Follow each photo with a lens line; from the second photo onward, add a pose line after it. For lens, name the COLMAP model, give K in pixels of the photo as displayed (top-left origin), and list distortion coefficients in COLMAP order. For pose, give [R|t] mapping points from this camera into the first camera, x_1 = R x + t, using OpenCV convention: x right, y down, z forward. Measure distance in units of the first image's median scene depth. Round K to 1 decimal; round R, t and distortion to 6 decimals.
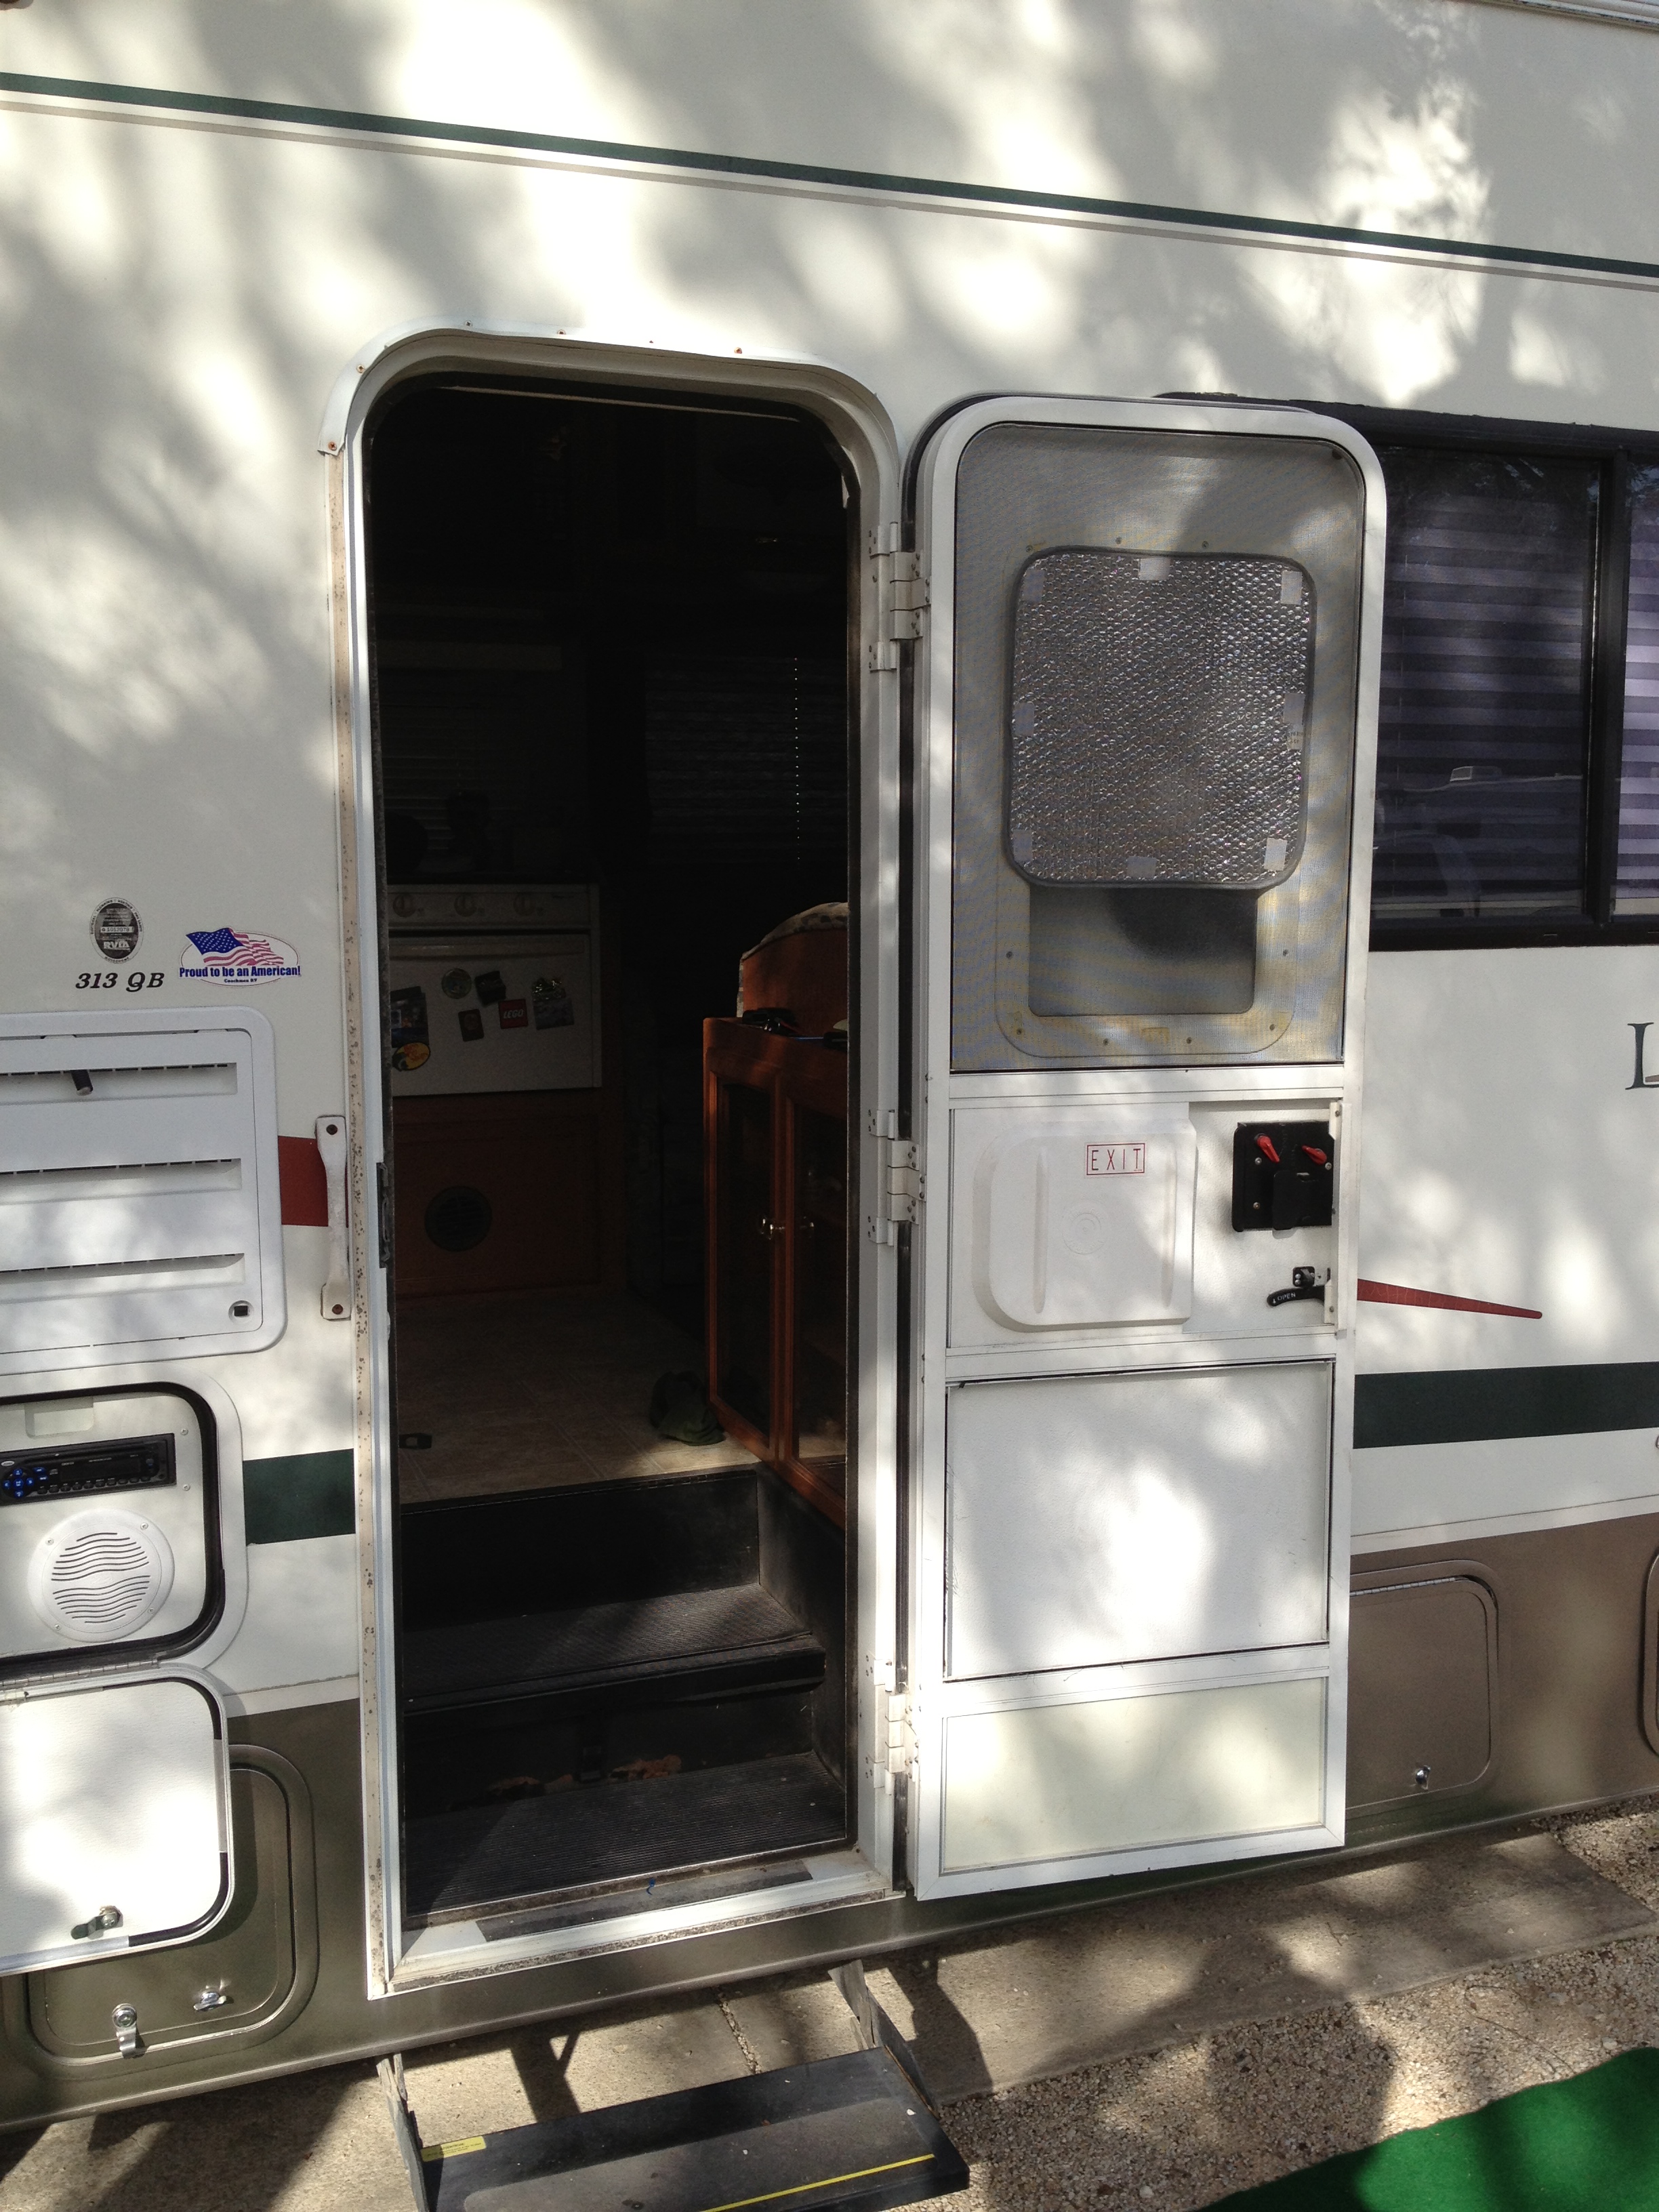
lens RADIAL K [[2073.5, 0, 826.8], [0, 2073.5, 1118.6], [0, 0, 1]] dist [0.102364, -0.177879]
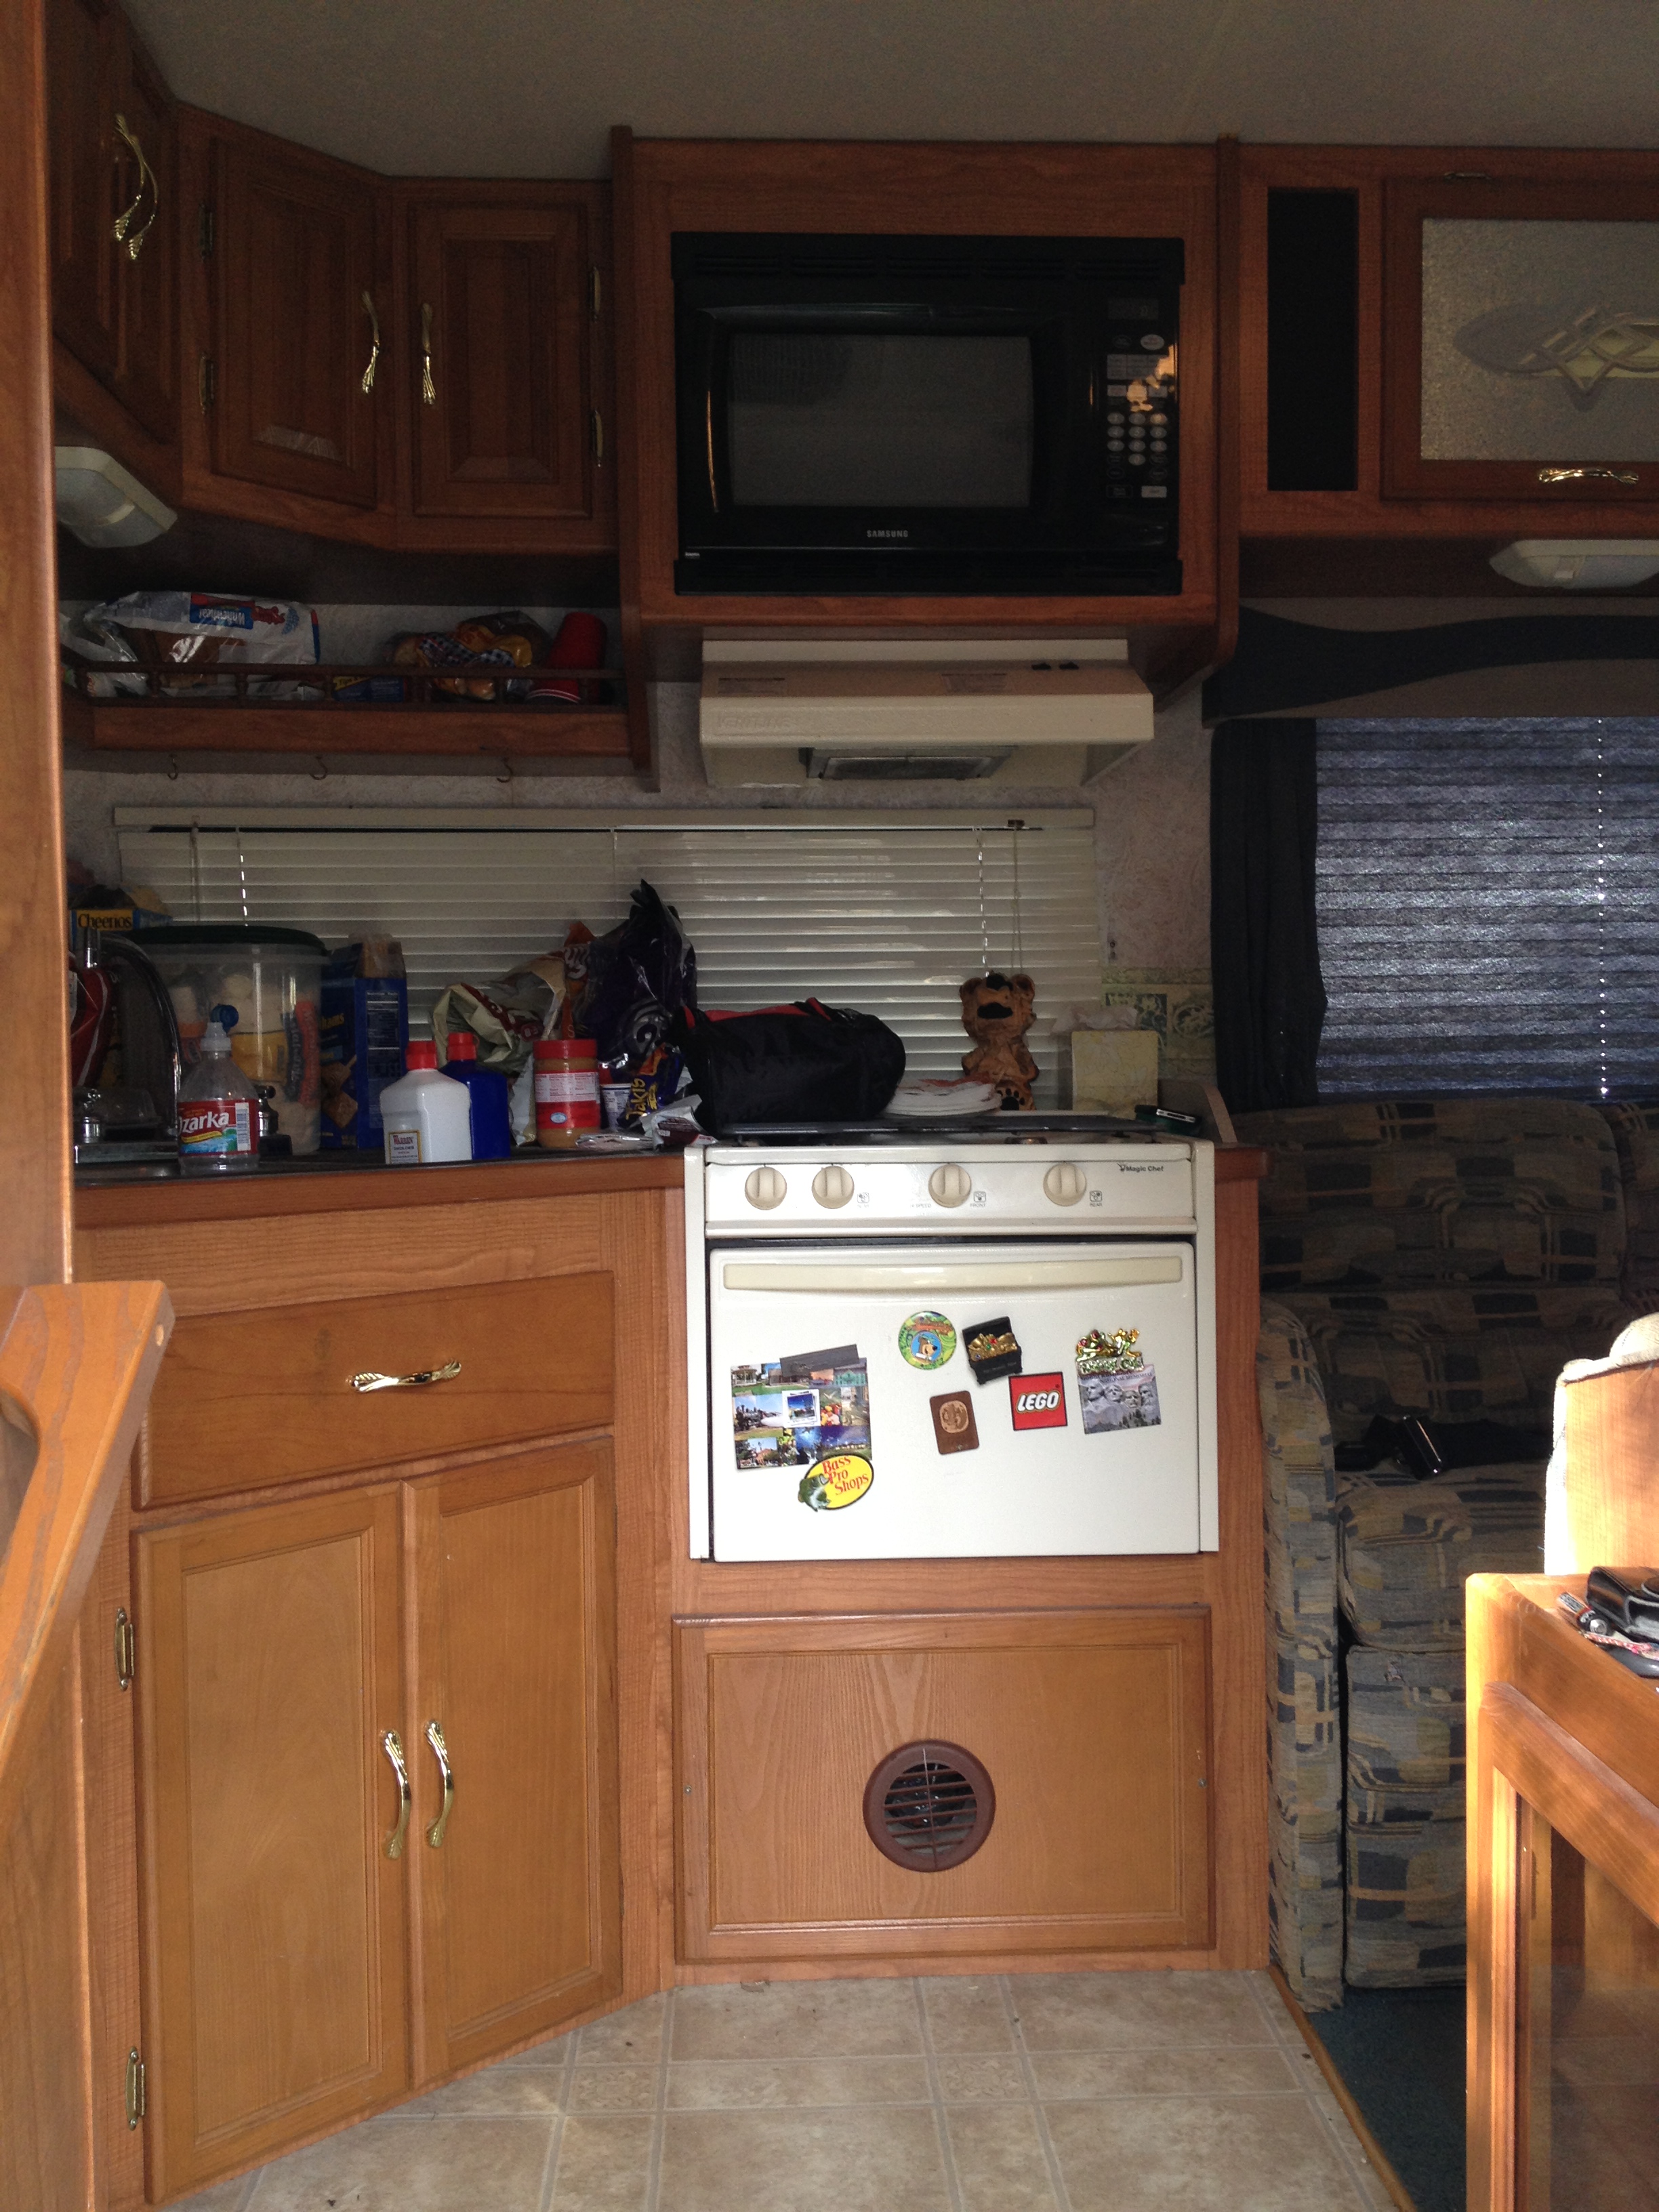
lens RADIAL K [[2073.5, 0, 826.8], [0, 2073.5, 1118.6], [0, 0, 1]] dist [0.102364, -0.177879]
pose [[0.947629, -0.007780, -0.319279, -0.038553], [-0.025022, 0.994822, -0.098508, -0.067899], [0.318392, 0.101338, 0.942527, 0.506319]]
